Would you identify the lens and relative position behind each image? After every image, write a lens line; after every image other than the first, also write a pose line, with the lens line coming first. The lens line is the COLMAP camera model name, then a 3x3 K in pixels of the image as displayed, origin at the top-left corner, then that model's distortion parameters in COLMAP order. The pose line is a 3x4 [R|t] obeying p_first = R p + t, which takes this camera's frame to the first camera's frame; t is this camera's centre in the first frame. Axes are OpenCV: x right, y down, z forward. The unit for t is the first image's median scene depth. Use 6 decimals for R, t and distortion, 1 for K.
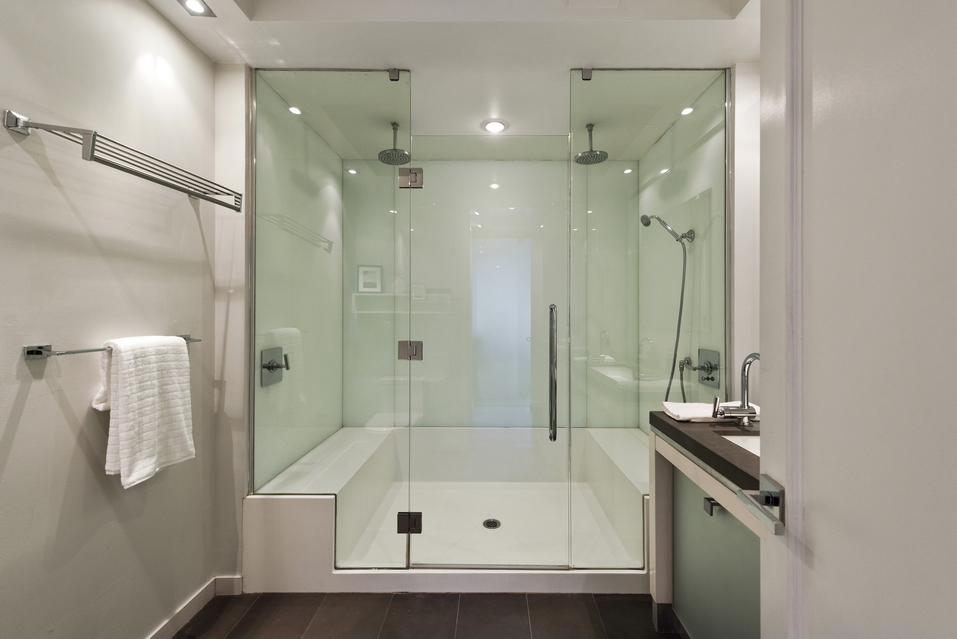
lens RADIAL K [[380.9, 0, 481.4], [0, 380.9, 314.5], [0, 0, 1]] dist [0.014971, -0.000136]
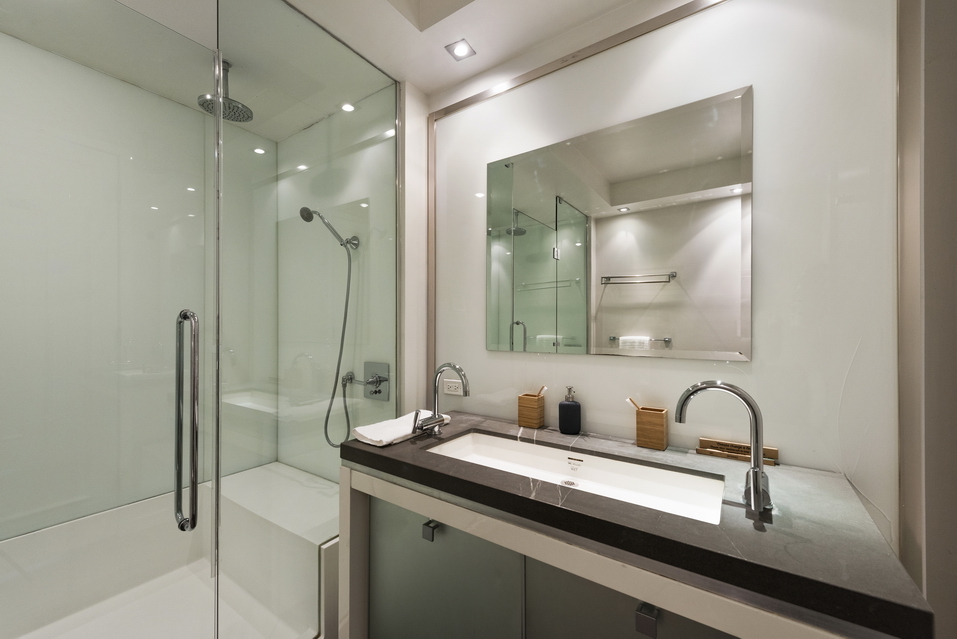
lens RADIAL K [[380.9, 0, 481.2], [0, 380.9, 327.0], [0, 0, 1]] dist [0.014971, -0.000136]
pose [[0.544437, 0.001001, 0.838801, -0.076721], [-0.001401, 0.999999, -0.000283, 0.001654], [-0.838801, -0.001021, 0.544437, 0.252749]]
